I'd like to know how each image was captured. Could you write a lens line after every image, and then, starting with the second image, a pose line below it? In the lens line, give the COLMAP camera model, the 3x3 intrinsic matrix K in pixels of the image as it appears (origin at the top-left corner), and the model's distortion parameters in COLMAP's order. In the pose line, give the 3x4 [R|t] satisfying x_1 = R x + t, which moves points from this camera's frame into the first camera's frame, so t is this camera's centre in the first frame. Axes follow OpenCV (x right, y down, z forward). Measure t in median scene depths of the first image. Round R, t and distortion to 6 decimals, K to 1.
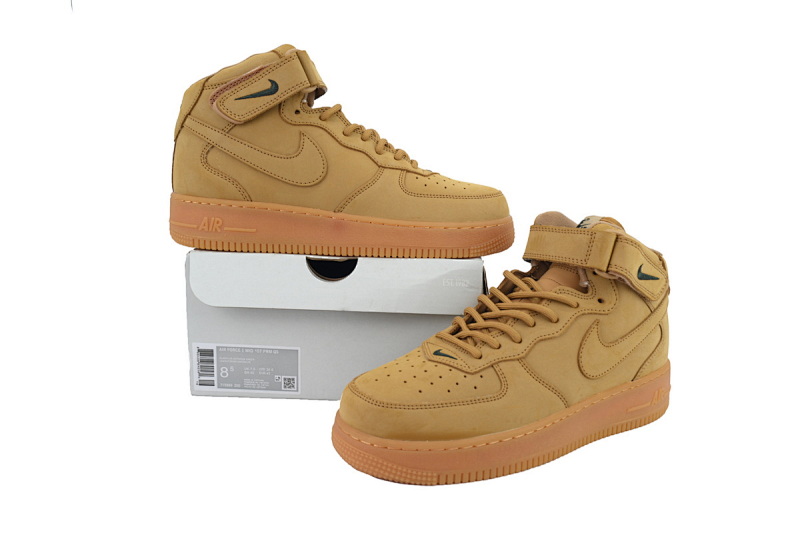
lens RADIAL K [[679.3, 0, 398.7], [0, 679.3, 262.8], [0, 0, 1]] dist [-0.051829, -0.005279]
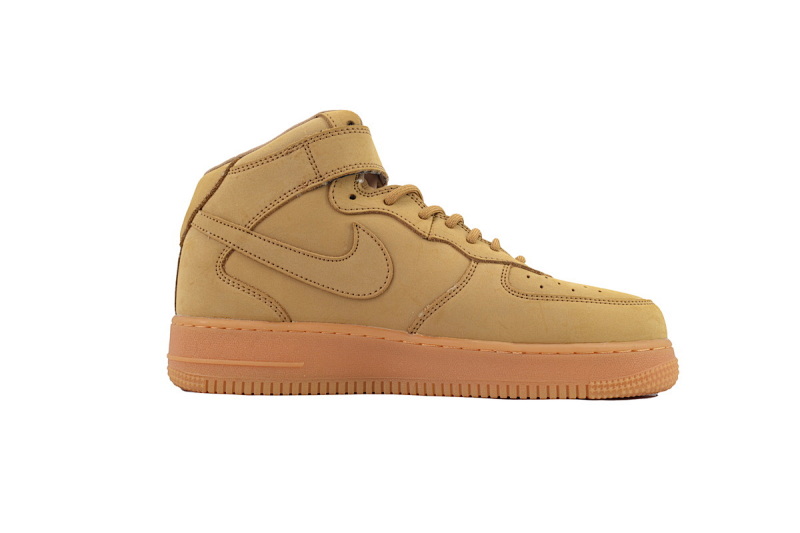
lens RADIAL K [[679.3, 0, 400.9], [0, 679.3, 266.0], [0, 0, 1]] dist [-0.051829, -0.005279]
pose [[0.945409, -0.075909, -0.316923, 0.122899], [0.011769, 0.979812, -0.199574, -0.006175], [0.325674, 0.184949, 0.927216, 0.365009]]
